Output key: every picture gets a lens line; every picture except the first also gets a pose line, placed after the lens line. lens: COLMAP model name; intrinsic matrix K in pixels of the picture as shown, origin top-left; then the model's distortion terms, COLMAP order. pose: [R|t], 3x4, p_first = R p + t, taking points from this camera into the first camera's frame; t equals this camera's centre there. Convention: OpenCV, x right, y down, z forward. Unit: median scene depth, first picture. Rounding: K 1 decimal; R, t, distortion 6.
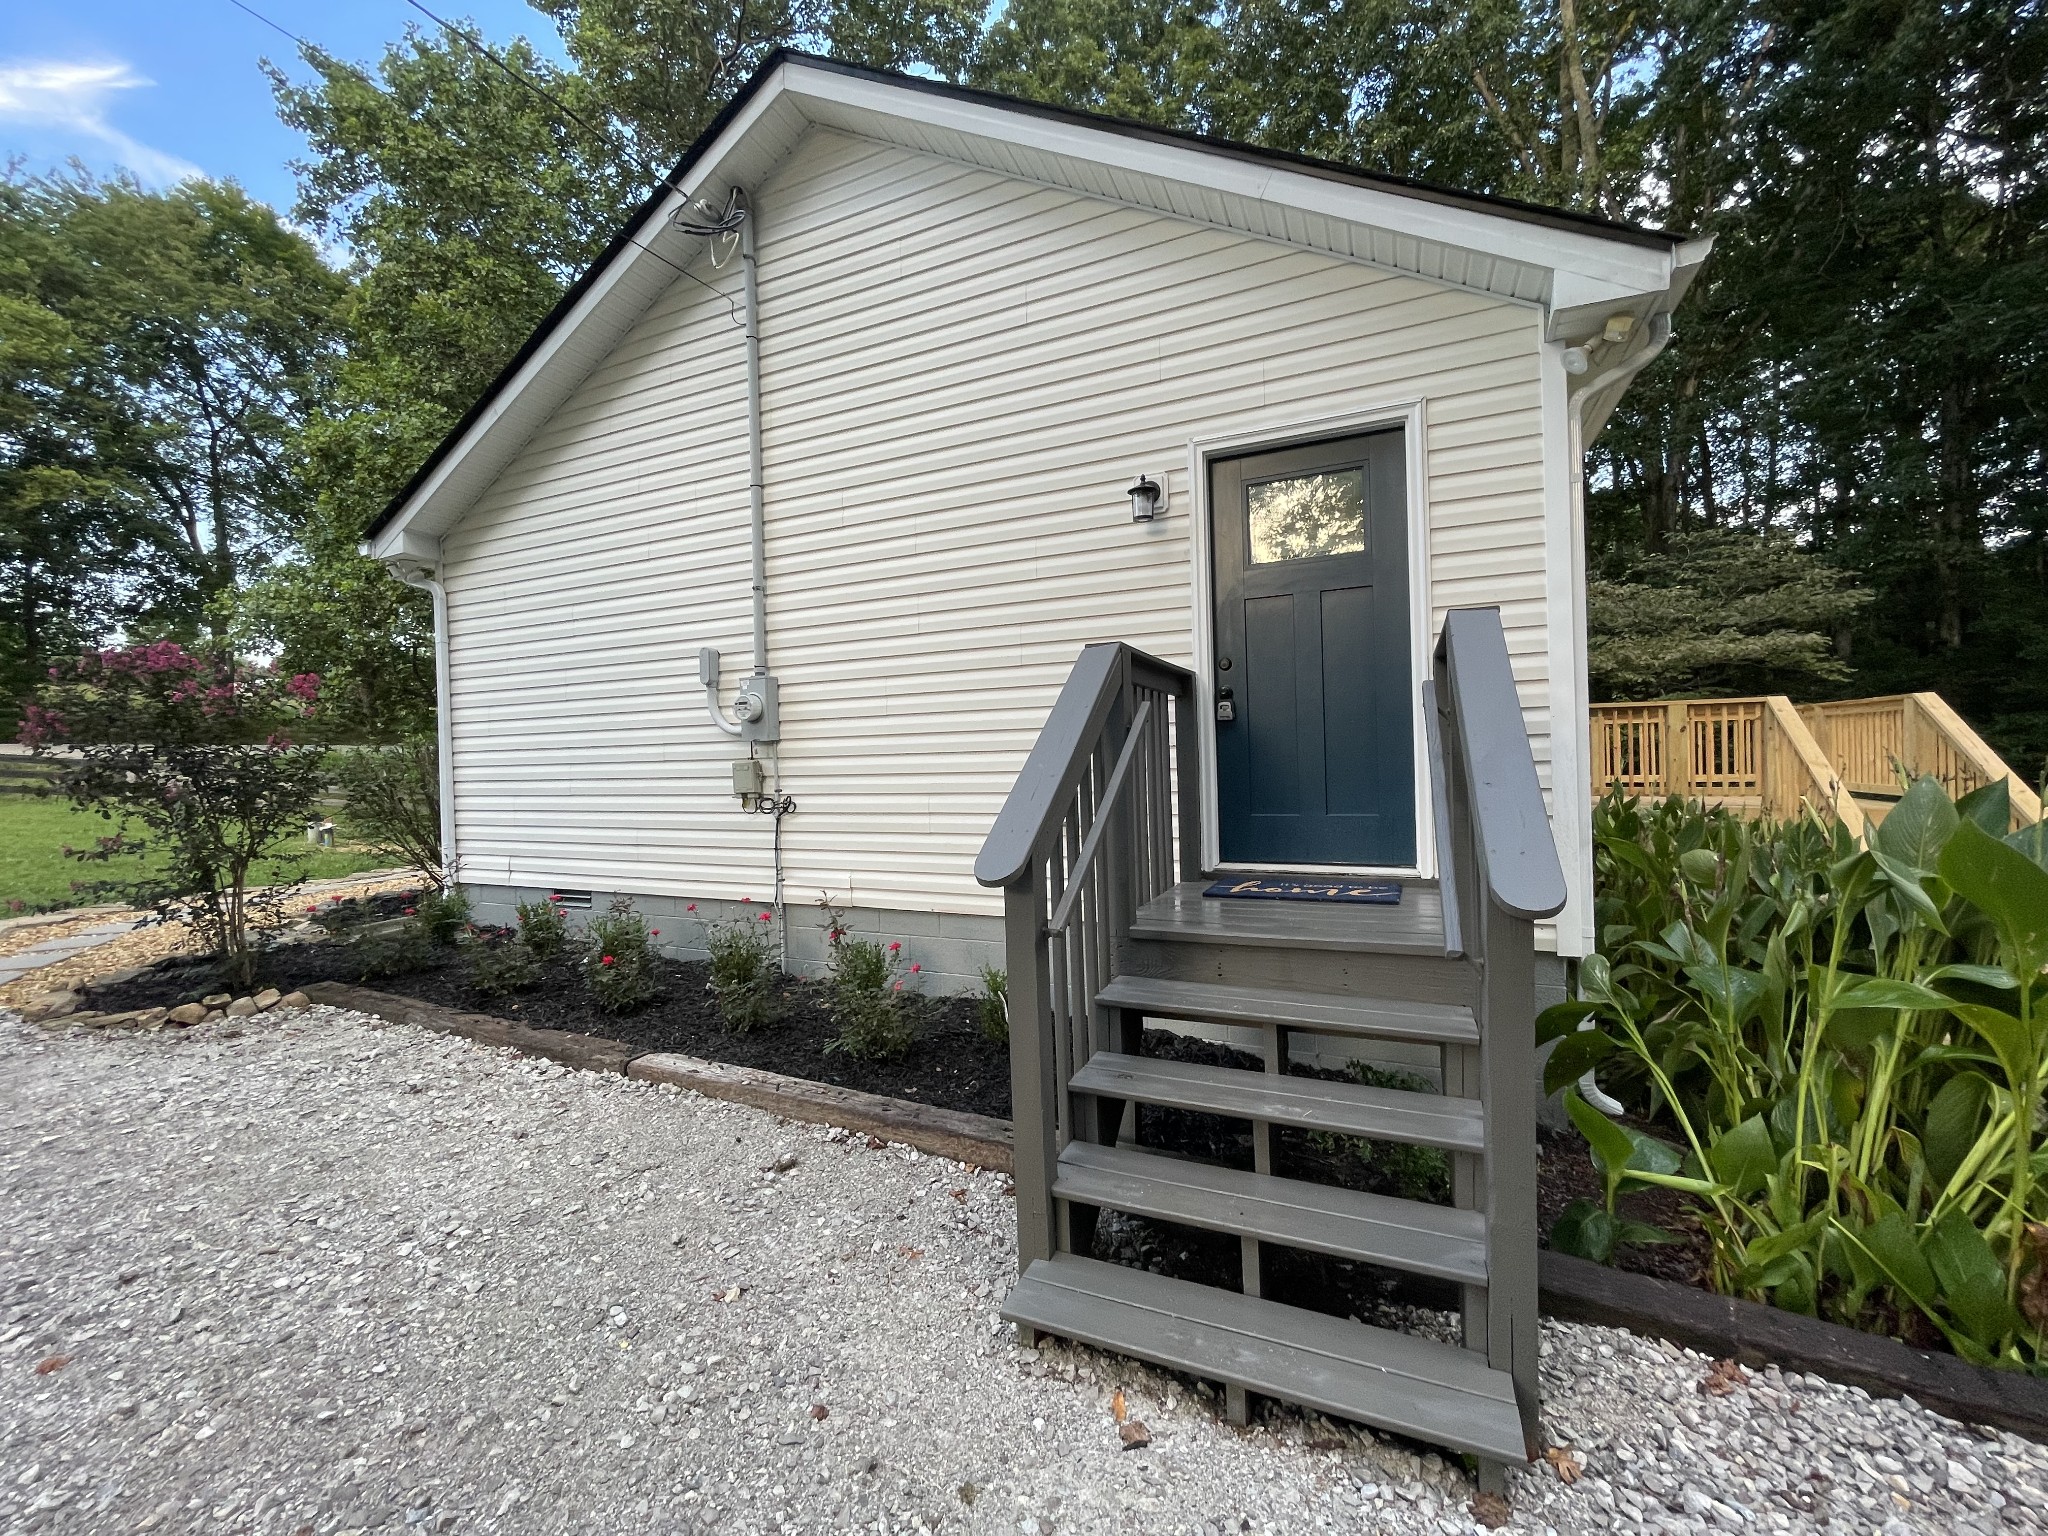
lens RADIAL K [[825.3, 0, 1024.0], [0, 825.3, 768.0], [0, 0, 1]] dist [-0.003395, -0.000341]
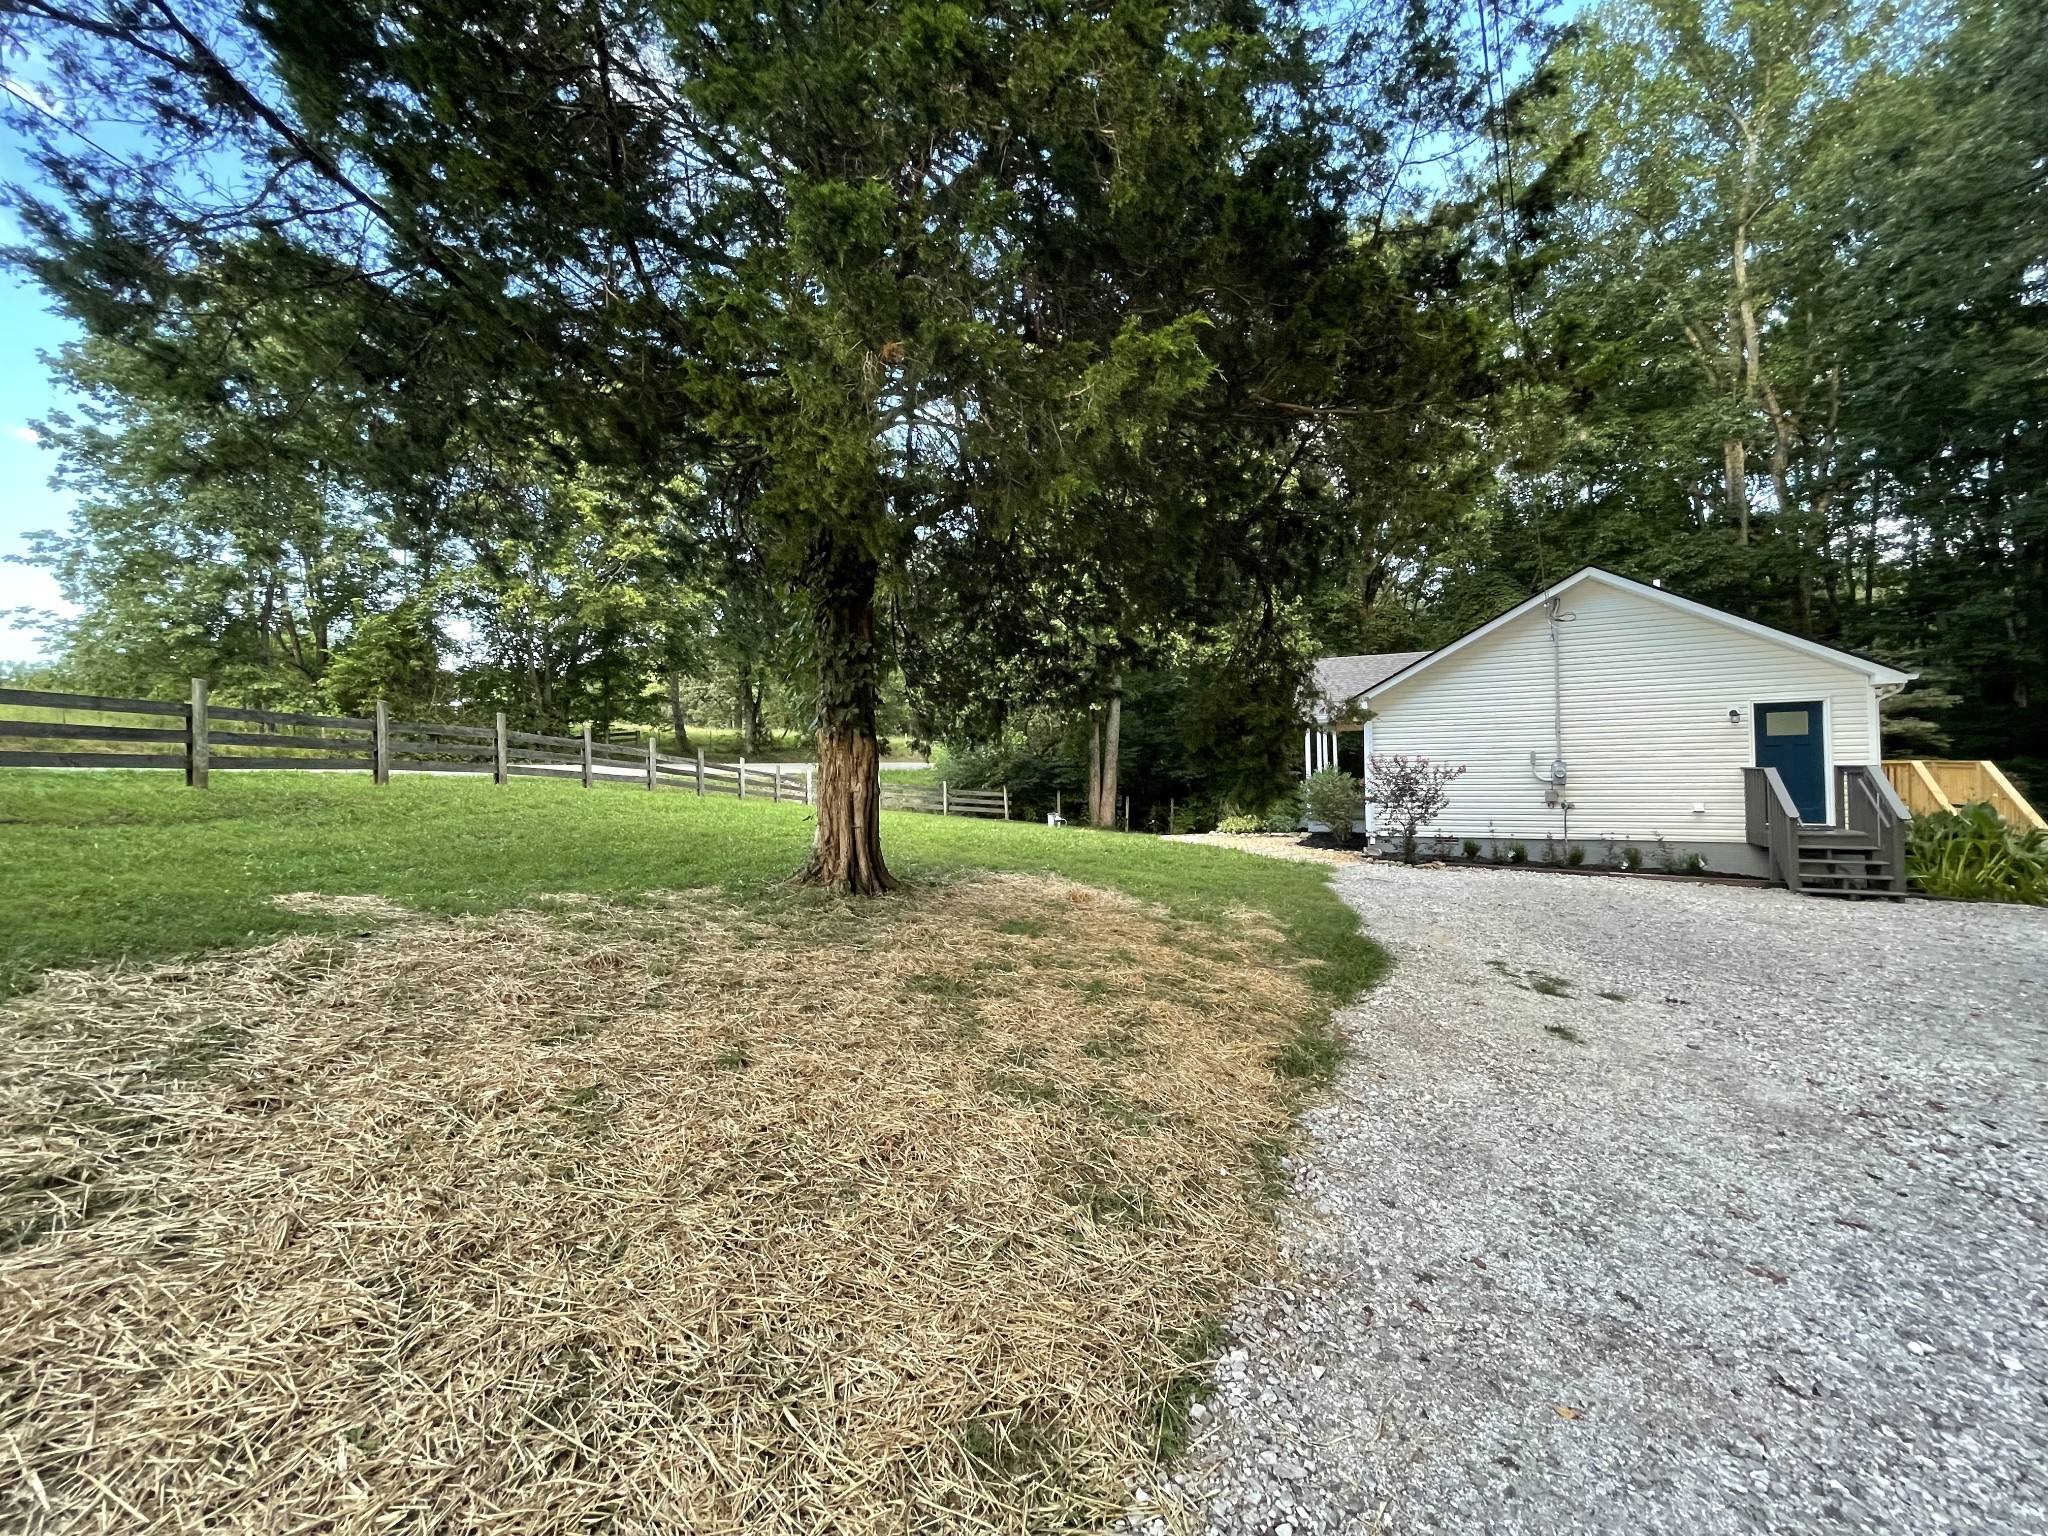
lens RADIAL K [[825.3, 0, 1024.0], [0, 825.3, 768.0], [0, 0, 1]] dist [-0.003395, -0.000341]
pose [[0.998379, 0.004481, -0.056734, -2.043576], [-0.005133, 0.999922, -0.011360, -0.046123], [0.056679, 0.011632, 0.998325, -2.021218]]
